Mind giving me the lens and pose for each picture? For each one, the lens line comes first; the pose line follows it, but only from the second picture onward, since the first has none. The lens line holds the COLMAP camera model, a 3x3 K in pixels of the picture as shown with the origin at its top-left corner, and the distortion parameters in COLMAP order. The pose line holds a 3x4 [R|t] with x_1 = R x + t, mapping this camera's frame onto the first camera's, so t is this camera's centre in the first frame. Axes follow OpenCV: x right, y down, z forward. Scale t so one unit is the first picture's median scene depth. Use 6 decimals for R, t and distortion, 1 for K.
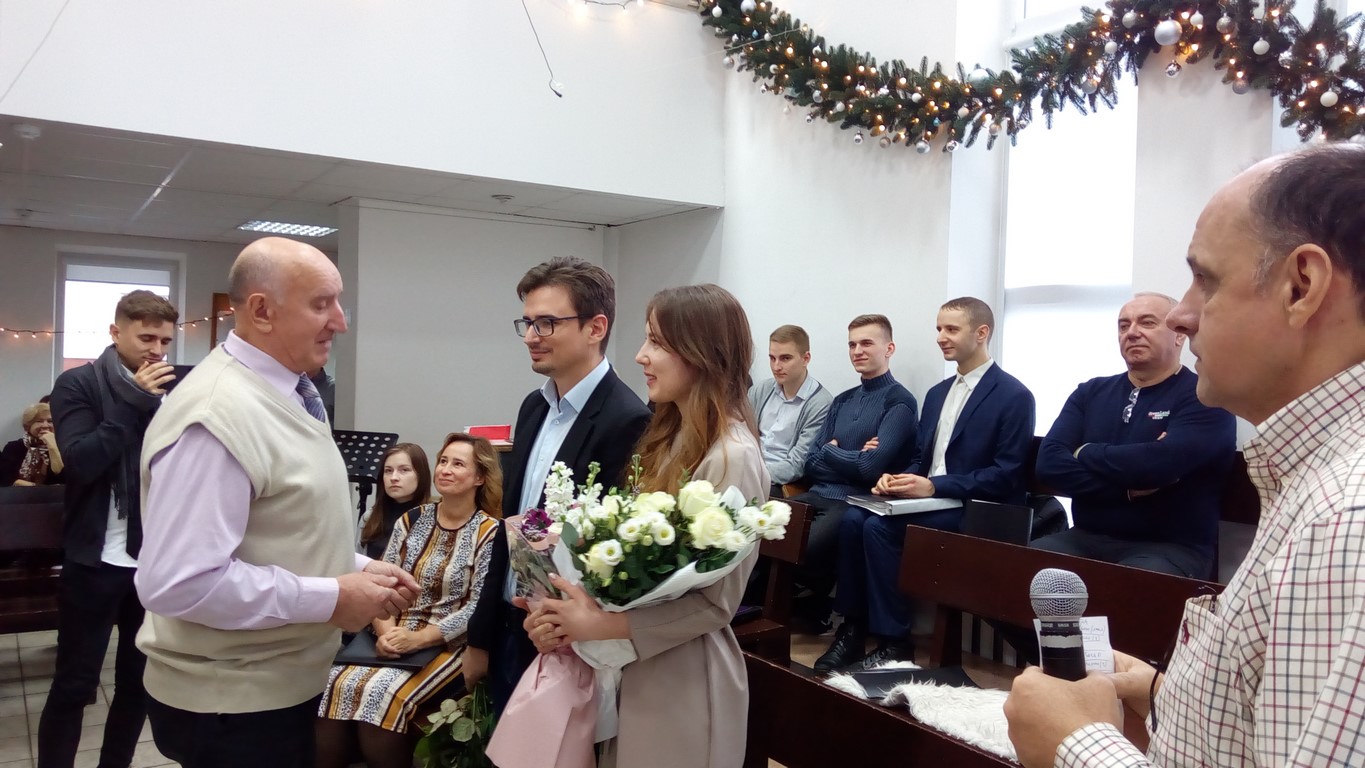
lens RADIAL K [[1113.0, 0, 669.9], [0, 1113.0, 367.0], [0, 0, 1]] dist [0.278620, -0.002589]
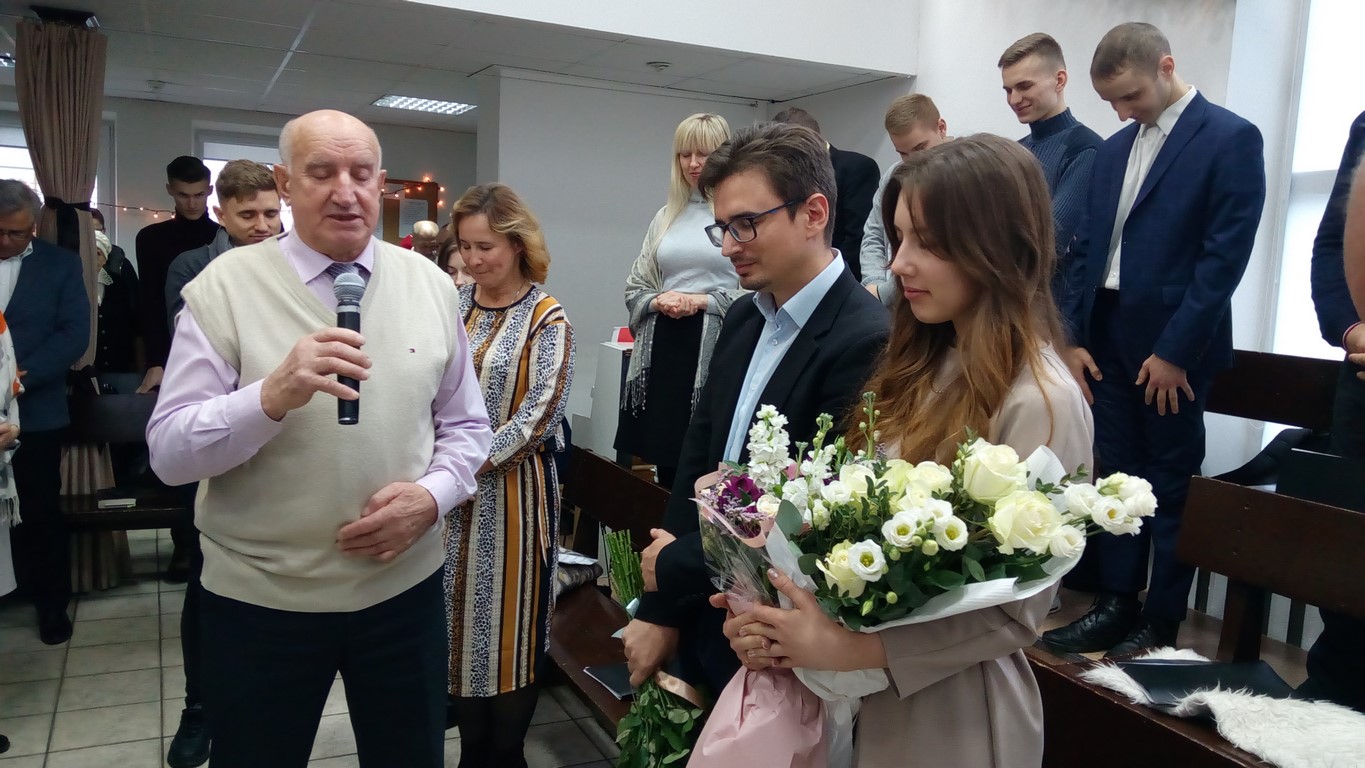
lens RADIAL K [[1148.6, 0, 711.3], [0, 1148.6, 385.3], [0, 0, 1]] dist [0.090499, -0.005815]
pose [[0.995902, 0.022023, -0.087721, -0.050976], [-0.012722, 0.994369, 0.105210, -0.001305], [0.089544, -0.103663, 0.990573, 0.201145]]
